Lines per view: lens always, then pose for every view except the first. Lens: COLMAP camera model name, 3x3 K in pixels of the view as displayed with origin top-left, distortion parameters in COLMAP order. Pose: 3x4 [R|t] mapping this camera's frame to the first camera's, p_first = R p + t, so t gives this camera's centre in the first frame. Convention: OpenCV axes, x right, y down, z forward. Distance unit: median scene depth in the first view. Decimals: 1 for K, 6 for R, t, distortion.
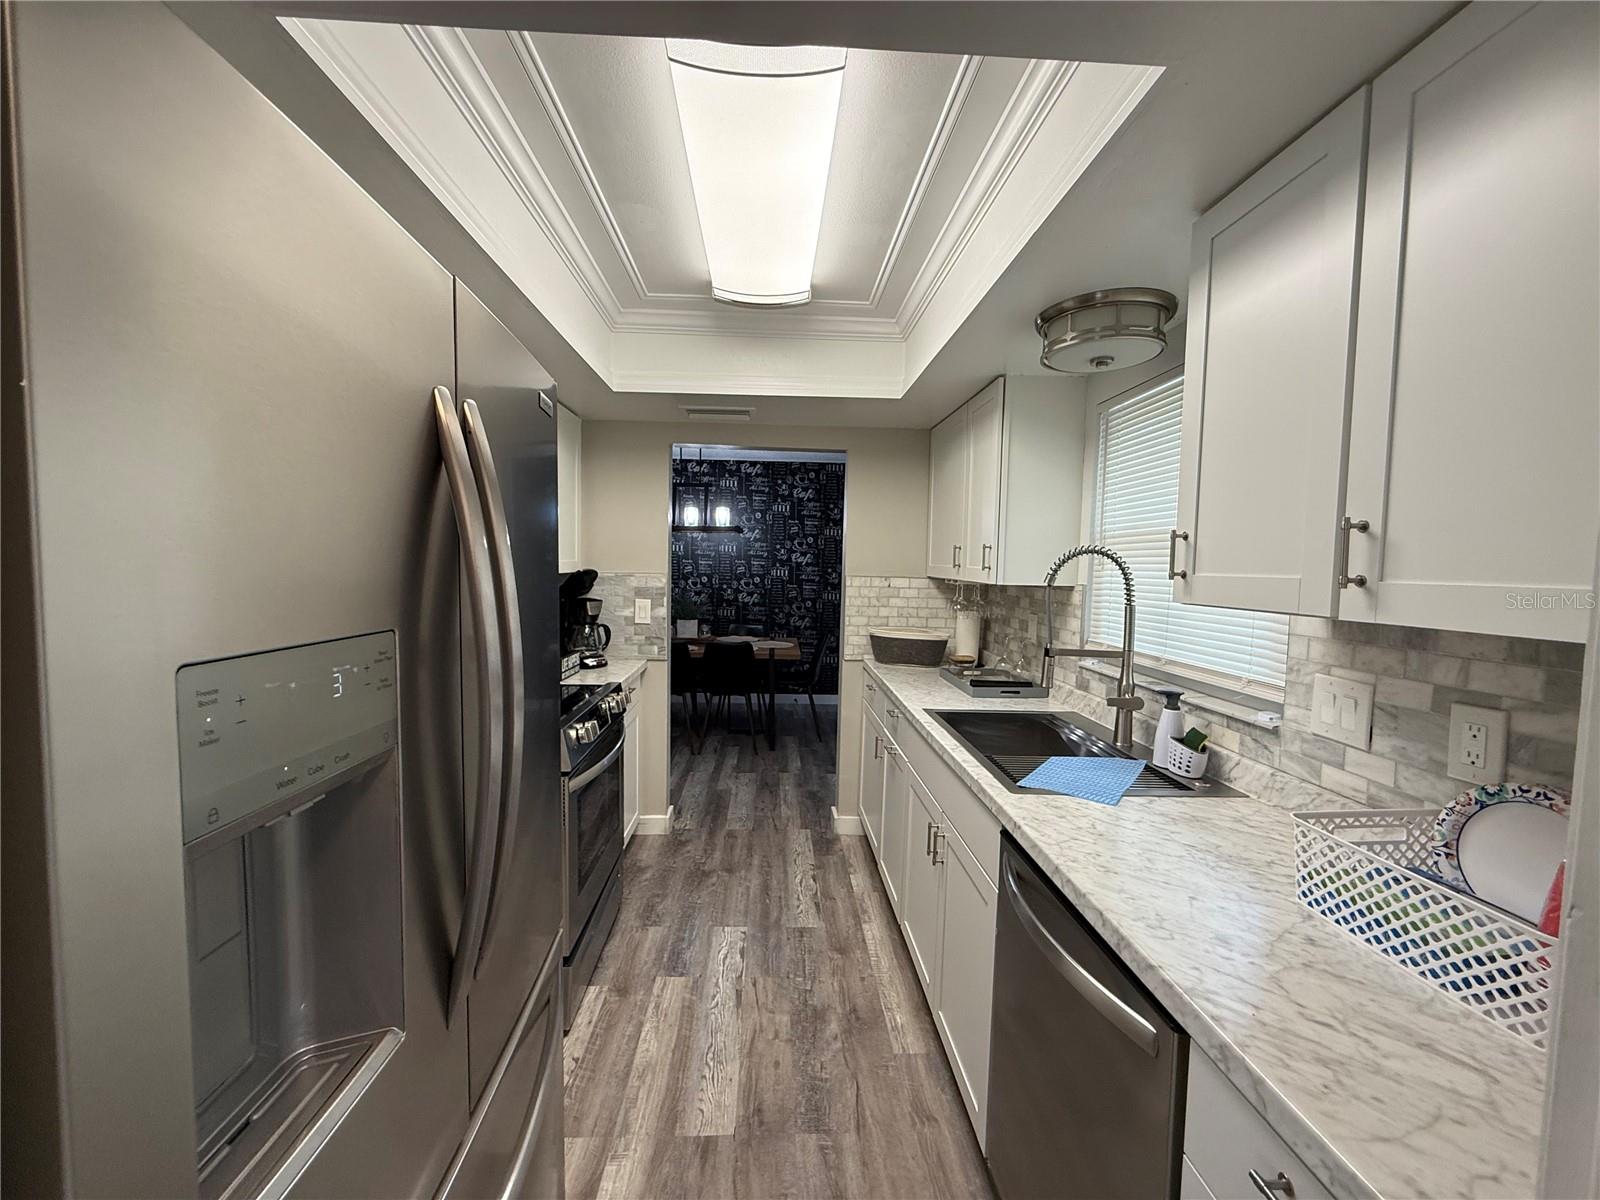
lens RADIAL K [[643.8, 0, 792.5], [0, 643.8, 604.1], [0, 0, 1]] dist [-0.000671, -0.000038]
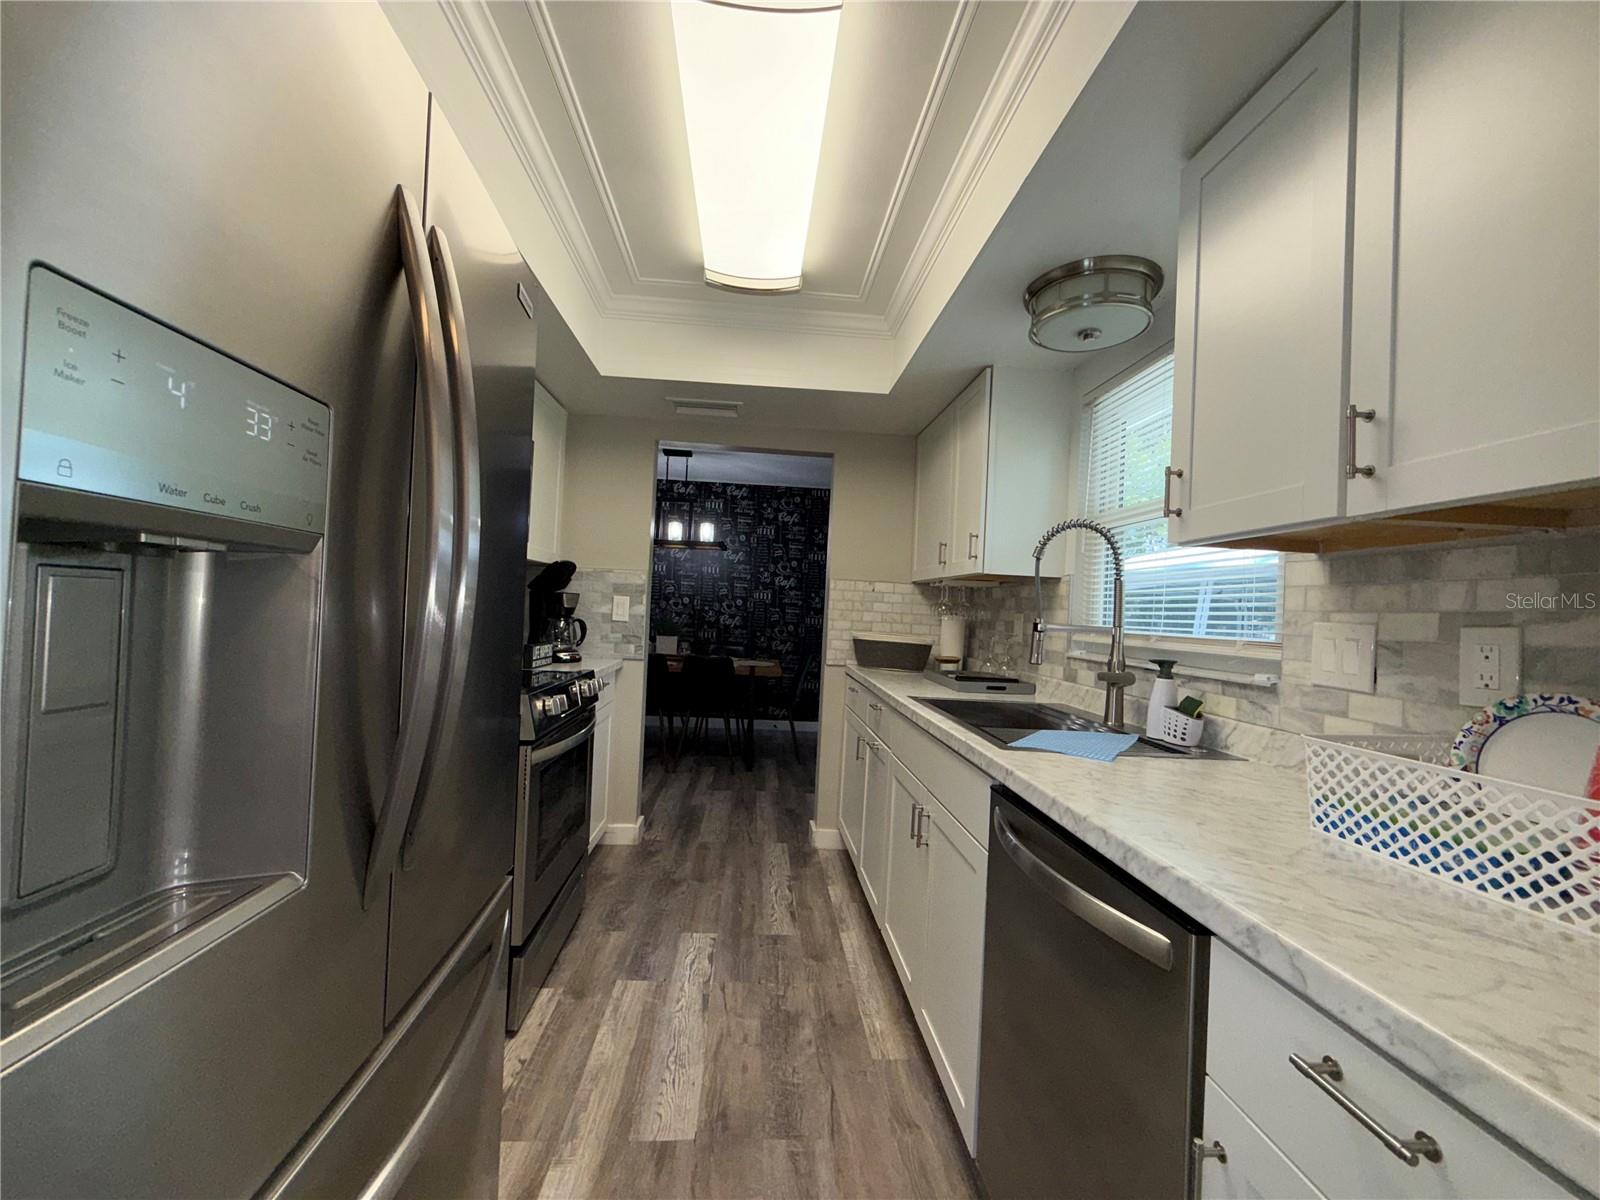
lens RADIAL K [[643.8, 0, 792.5], [0, 643.8, 604.1], [0, 0, 1]] dist [-0.000671, -0.000038]
pose [[0.999280, 0.027241, 0.026395, 0.001459], [-0.025207, 0.996897, -0.074566, 0.113870], [-0.028344, 0.073847, 0.996867, 0.036229]]
